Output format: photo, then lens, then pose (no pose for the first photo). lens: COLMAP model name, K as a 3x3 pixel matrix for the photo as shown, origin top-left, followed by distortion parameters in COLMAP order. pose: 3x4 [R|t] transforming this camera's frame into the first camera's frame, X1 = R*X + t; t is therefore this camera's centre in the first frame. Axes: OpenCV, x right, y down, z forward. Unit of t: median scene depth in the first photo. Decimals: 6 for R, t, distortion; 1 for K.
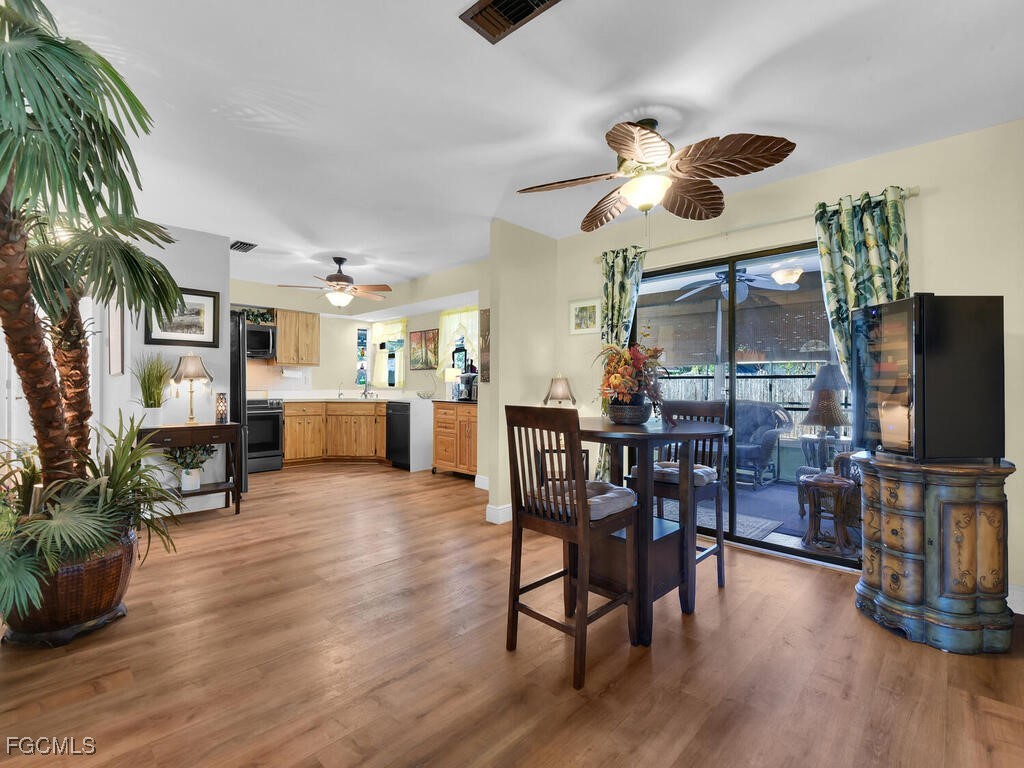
lens RADIAL K [[465.1, 0, 516.9], [0, 465.1, 383.0], [0, 0, 1]] dist [-0.000525, -0.012395]
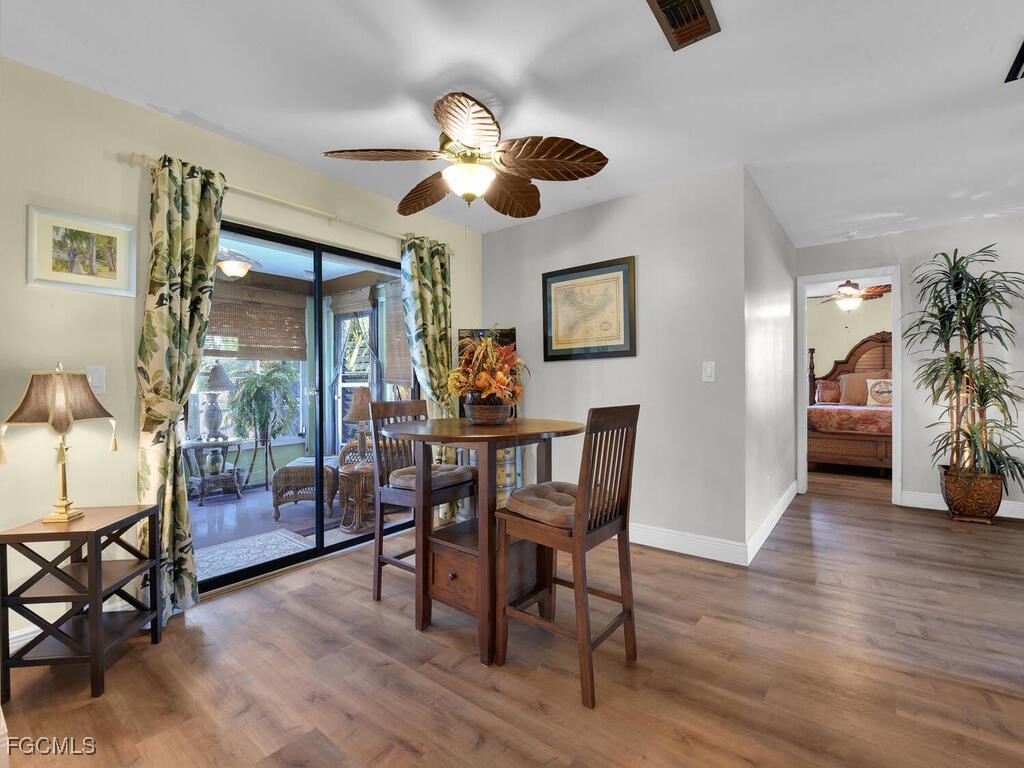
lens RADIAL K [[465.1, 0, 509.9], [0, 465.1, 383.6], [0, 0, 1]] dist [-0.000525, -0.012395]
pose [[-0.097300, -0.001261, 0.995254, -0.367739], [0.005227, 0.999985, 0.001778, 0.001389], [-0.995241, 0.005375, -0.097292, 0.553515]]
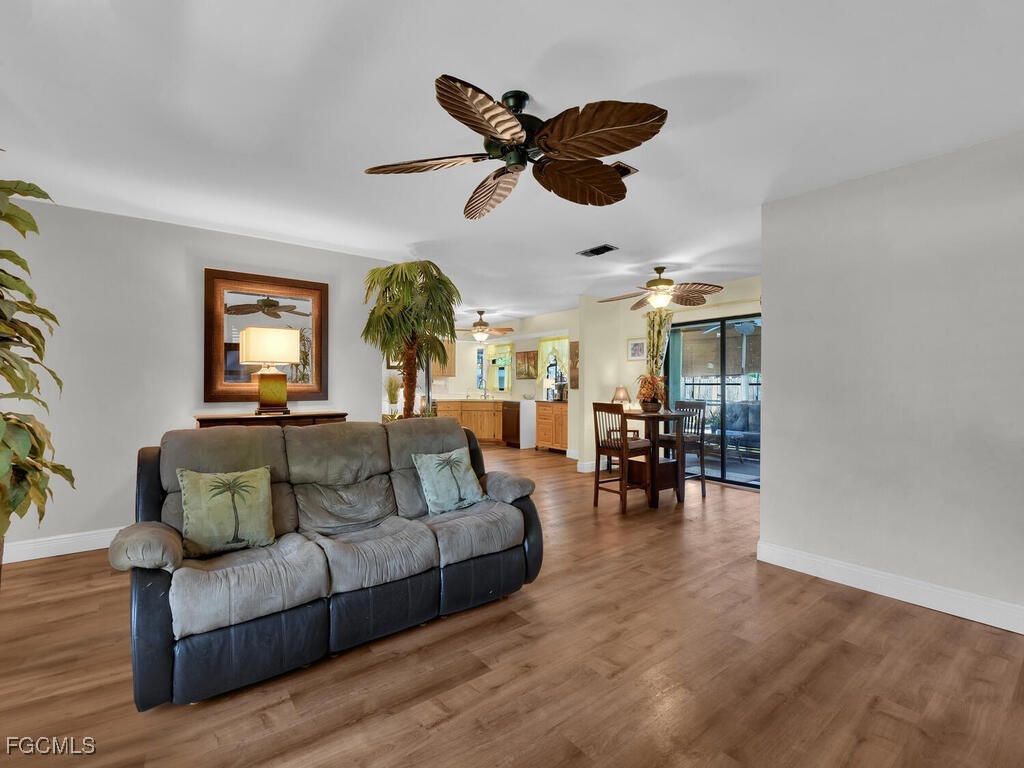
lens RADIAL K [[465.1, 0, 512.0], [0, 465.1, 384.3], [0, 0, 1]] dist [-0.000525, -0.012395]
pose [[0.986828, -0.002252, -0.161760, -0.021769], [0.002481, 0.999996, 0.001218, -0.022006], [0.161757, -0.001603, 0.986829, -0.629956]]
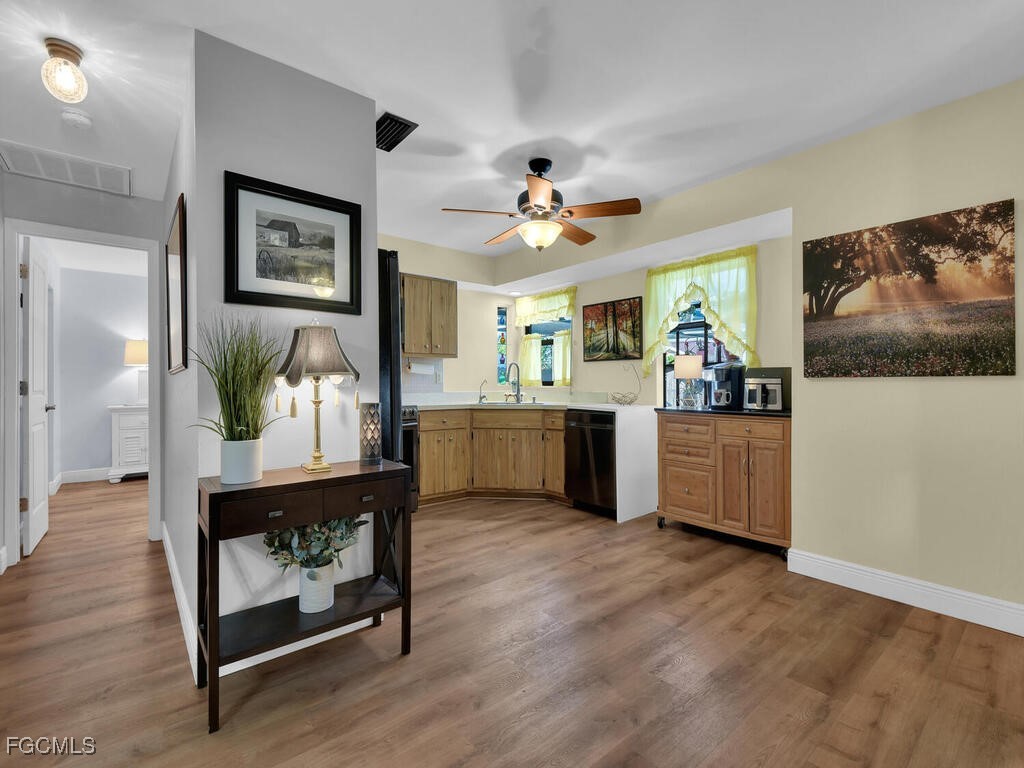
lens RADIAL K [[465.1, 0, 515.4], [0, 465.1, 379.5], [0, 0, 1]] dist [-0.000525, -0.012395]
pose [[0.993131, -0.008194, -0.116724, -0.396785], [0.008001, 0.999966, -0.002116, -0.001250], [0.116737, 0.001168, 0.993162, 0.491311]]
